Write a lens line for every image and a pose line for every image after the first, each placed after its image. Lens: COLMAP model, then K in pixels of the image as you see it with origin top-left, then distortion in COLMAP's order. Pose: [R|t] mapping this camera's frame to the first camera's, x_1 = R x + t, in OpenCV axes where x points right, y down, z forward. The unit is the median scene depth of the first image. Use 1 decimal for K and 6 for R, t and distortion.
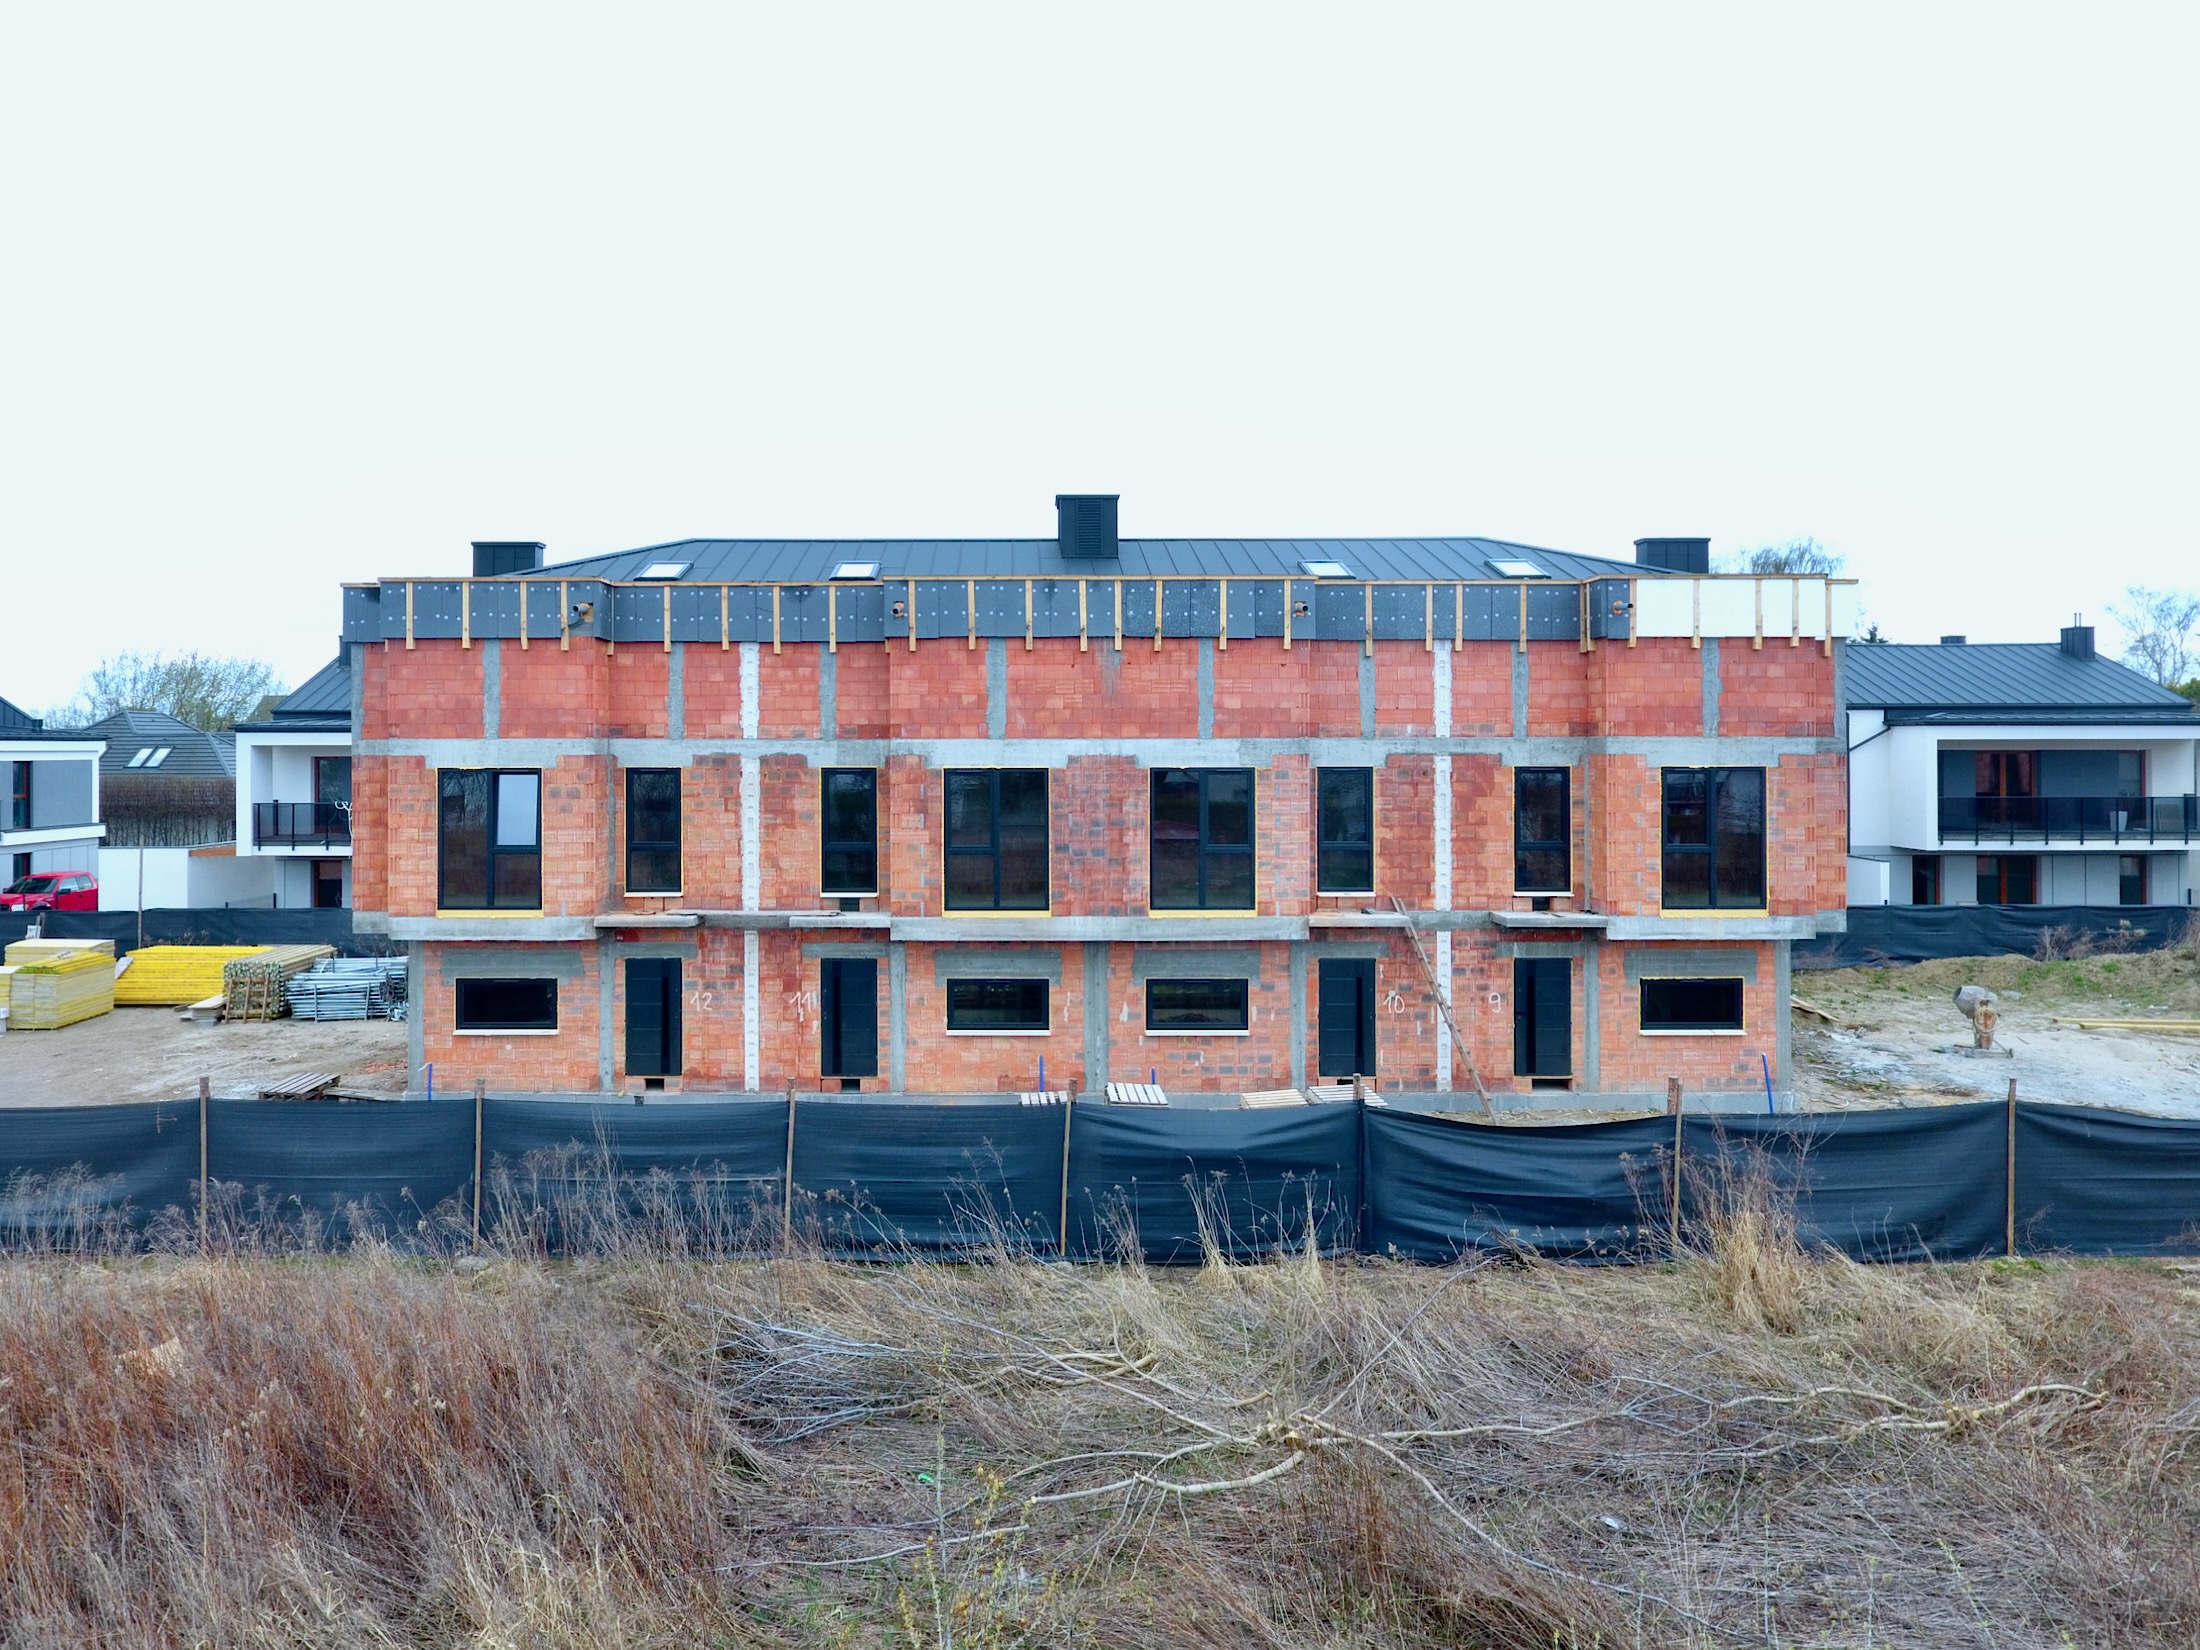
lens RADIAL K [[1294.3, 0, 971.9], [0, 1294.3, 771.6], [0, 0, 1]] dist [-0.005727, -0.002234]
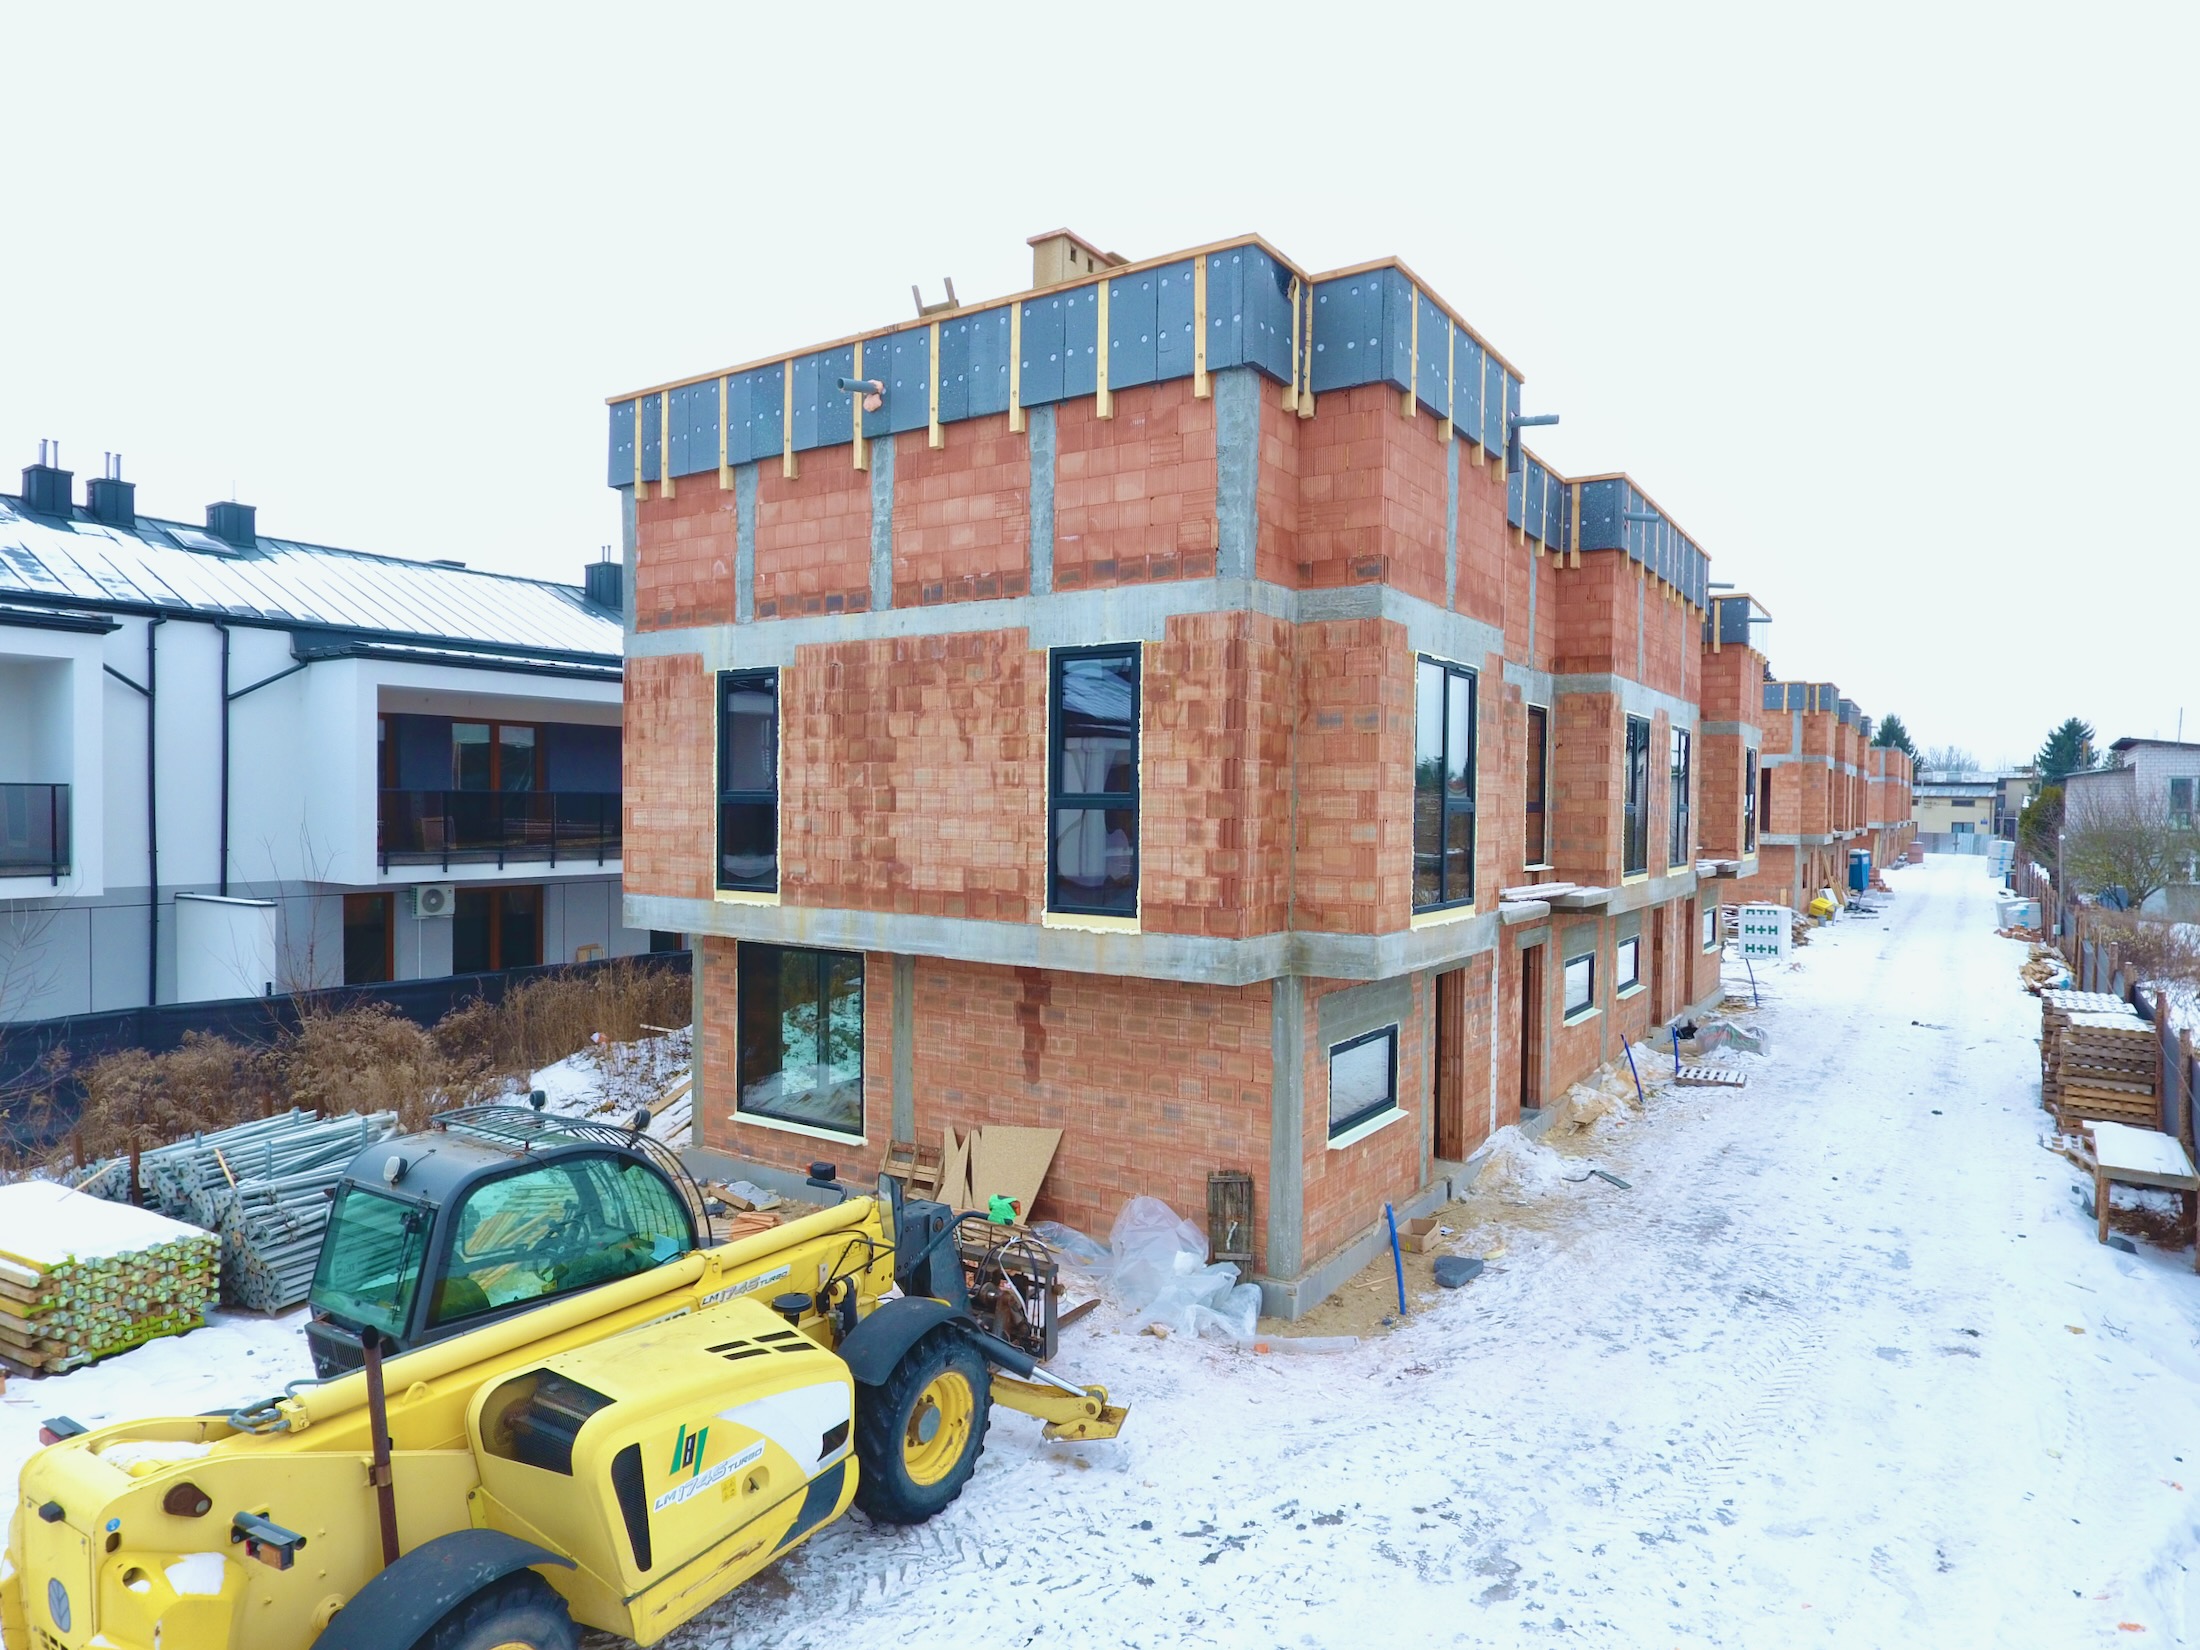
lens RADIAL K [[1301.5, 0, 1127.1], [0, 1301.5, 839.0], [0, 0, 1]] dist [-0.007541, 0.001062]
pose [[0.554942, -0.015889, 0.831738, -0.895637], [-0.008638, 0.999654, 0.024860, 0.060138], [-0.831844, -0.020980, 0.554612, 0.770535]]
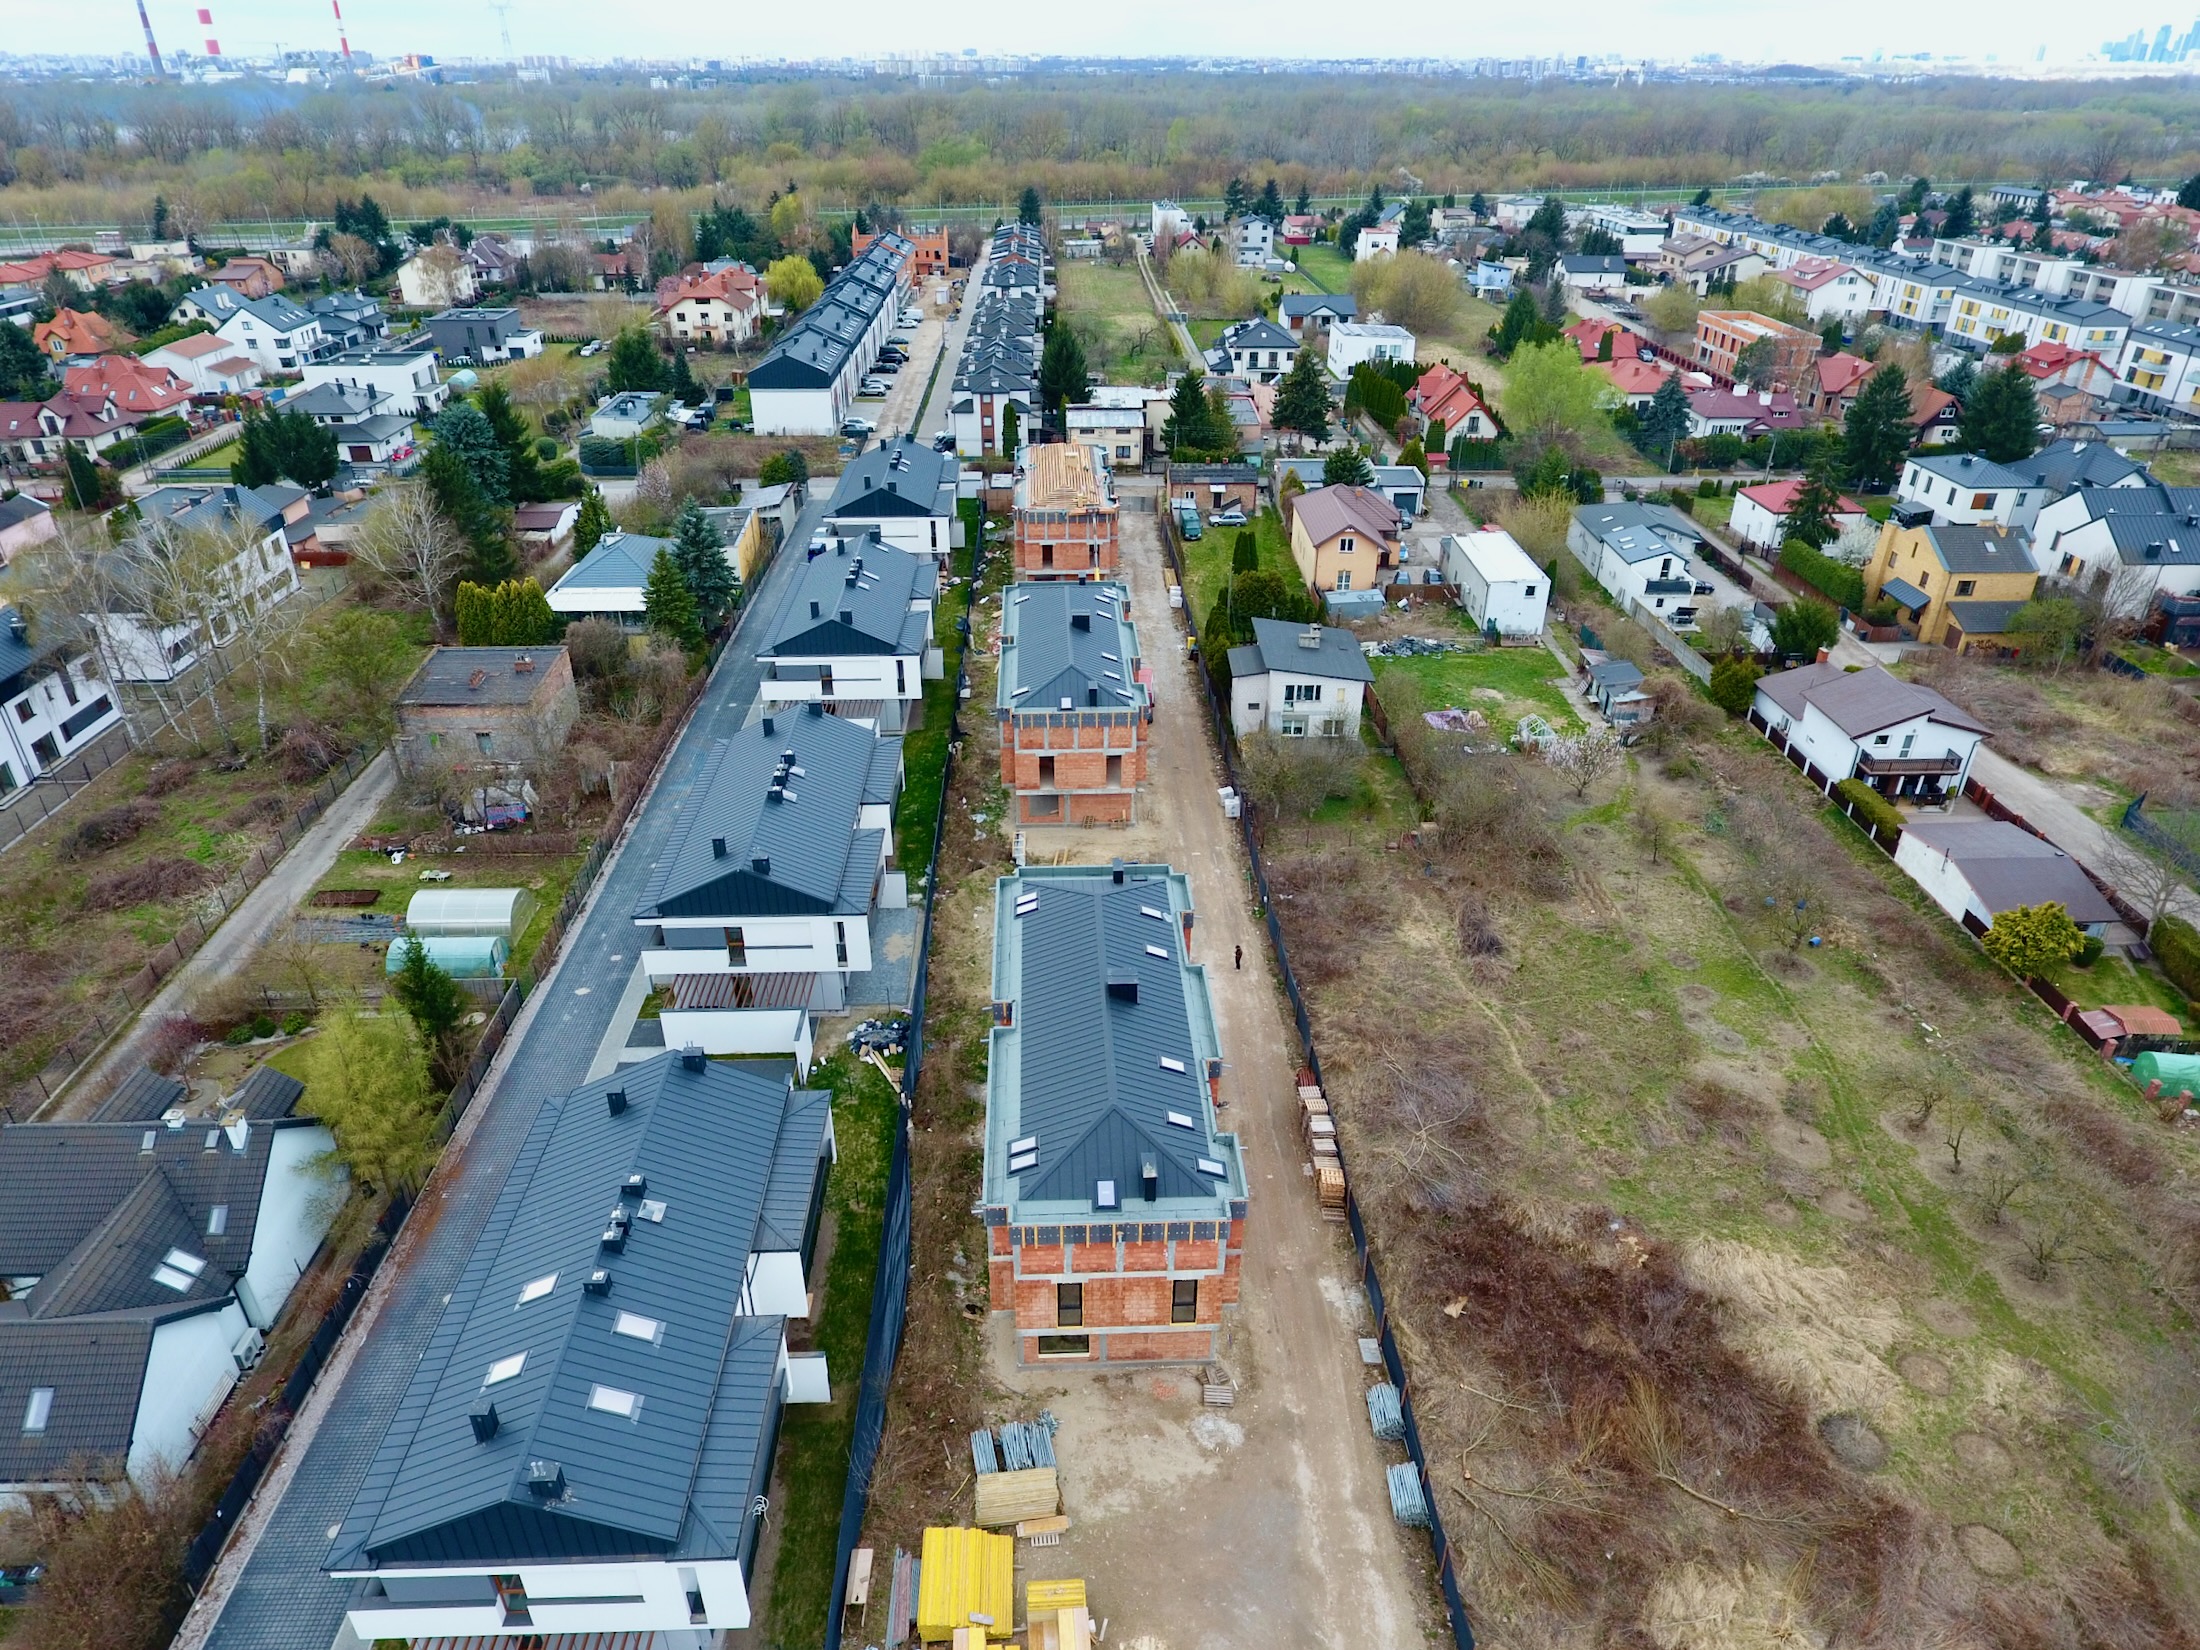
lens RADIAL K [[1294.3, 0, 1097.6], [0, 1294.3, 839.1], [0, 0, 1]] dist [-0.005727, -0.002234]
pose [[-0.020613, -0.476749, 0.878798, -2.053677], [0.003324, 0.878947, 0.476908, -1.711983], [-0.999782, 0.012752, -0.016533, 1.240977]]
